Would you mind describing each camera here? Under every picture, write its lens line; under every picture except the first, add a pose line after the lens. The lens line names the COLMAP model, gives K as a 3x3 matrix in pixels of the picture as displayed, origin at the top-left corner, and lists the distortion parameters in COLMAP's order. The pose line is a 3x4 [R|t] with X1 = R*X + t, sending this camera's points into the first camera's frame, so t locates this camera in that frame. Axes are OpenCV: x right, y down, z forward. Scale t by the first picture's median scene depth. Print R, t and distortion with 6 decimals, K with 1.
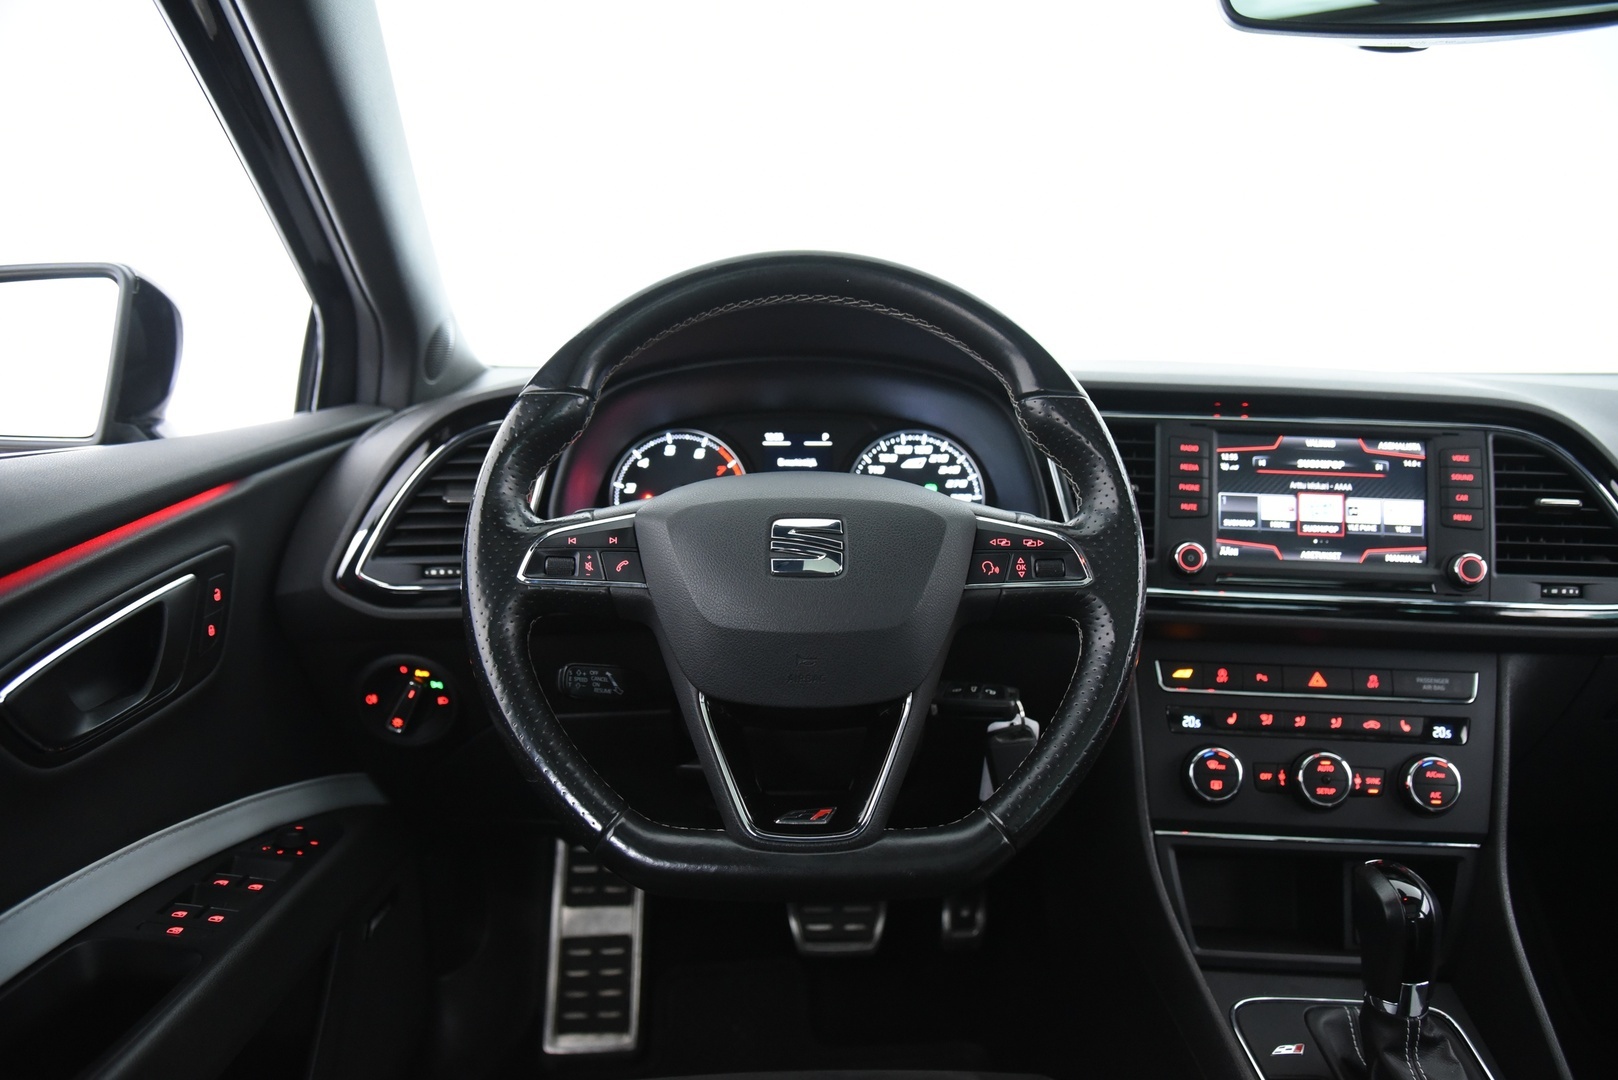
lens RADIAL K [[1104.1, 0, 809.0], [0, 1104.1, 540.0], [0, 0, 1]] dist [-0.119416, 0.059581]
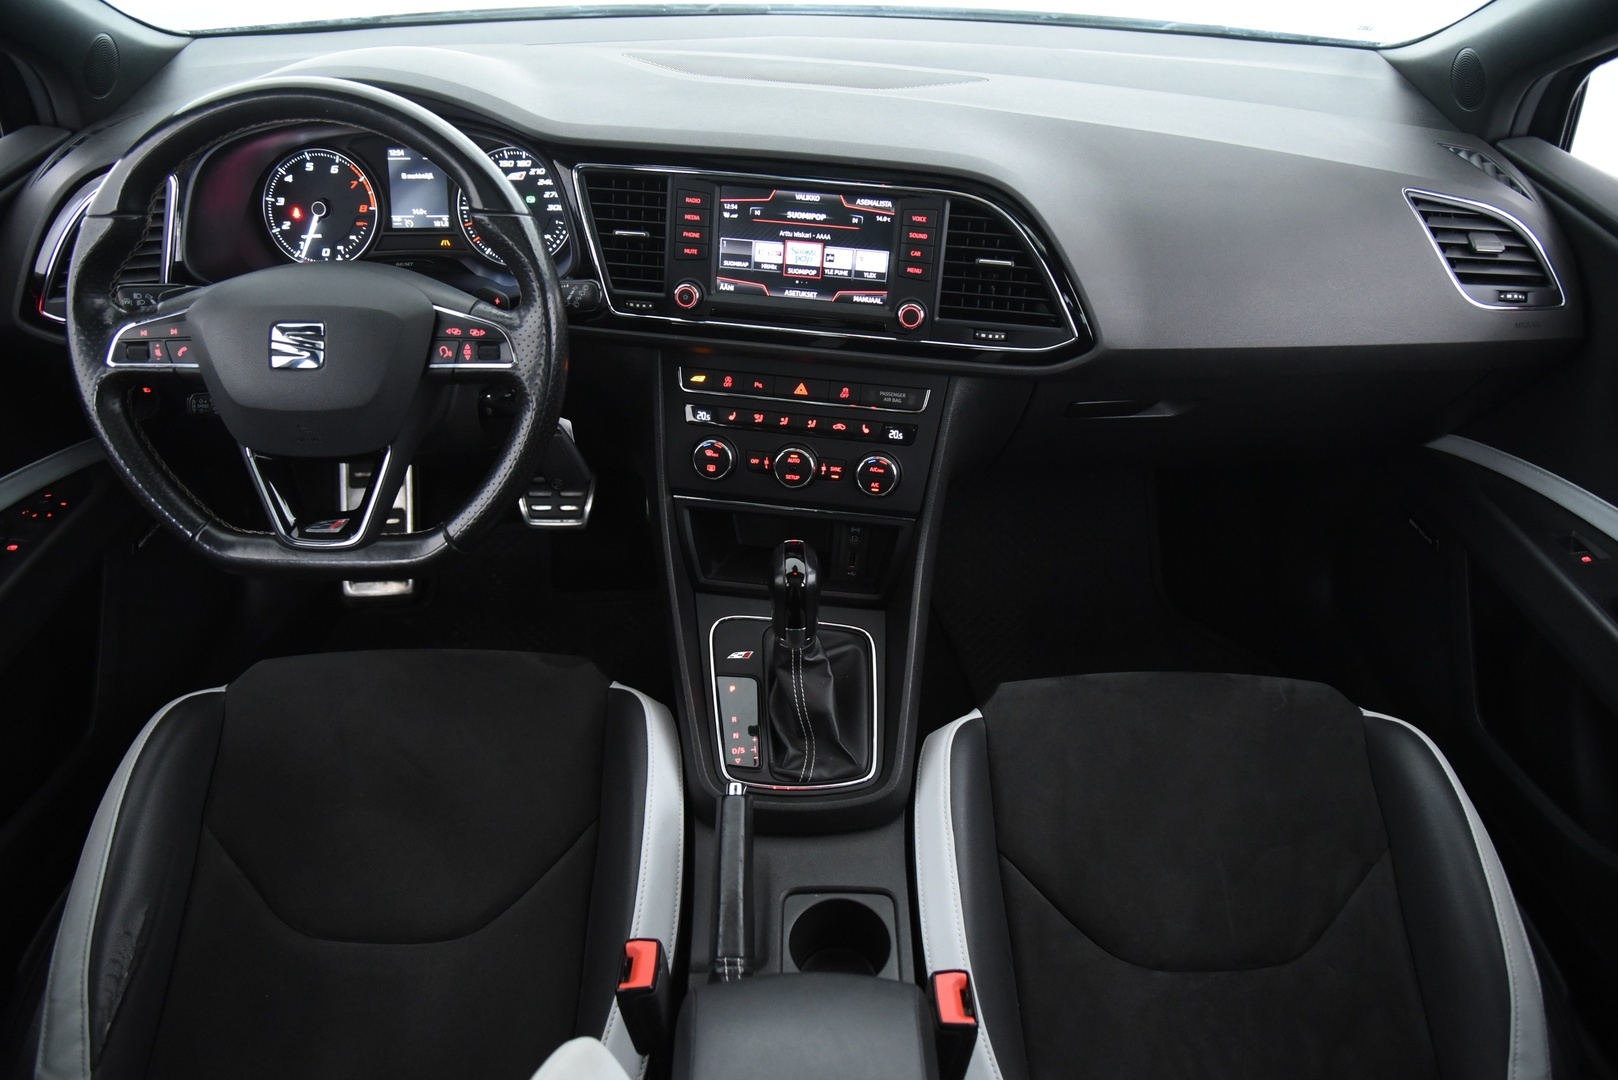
lens RADIAL K [[1104.1, 0, 809.0], [0, 1104.1, 540.0], [0, 0, 1]] dist [-0.119416, 0.059581]
pose [[0.999889, 0.013068, 0.007172, 0.482246], [-0.014902, 0.887849, 0.459893, -0.310391], [-0.000357, -0.459949, 0.887945, -0.227025]]
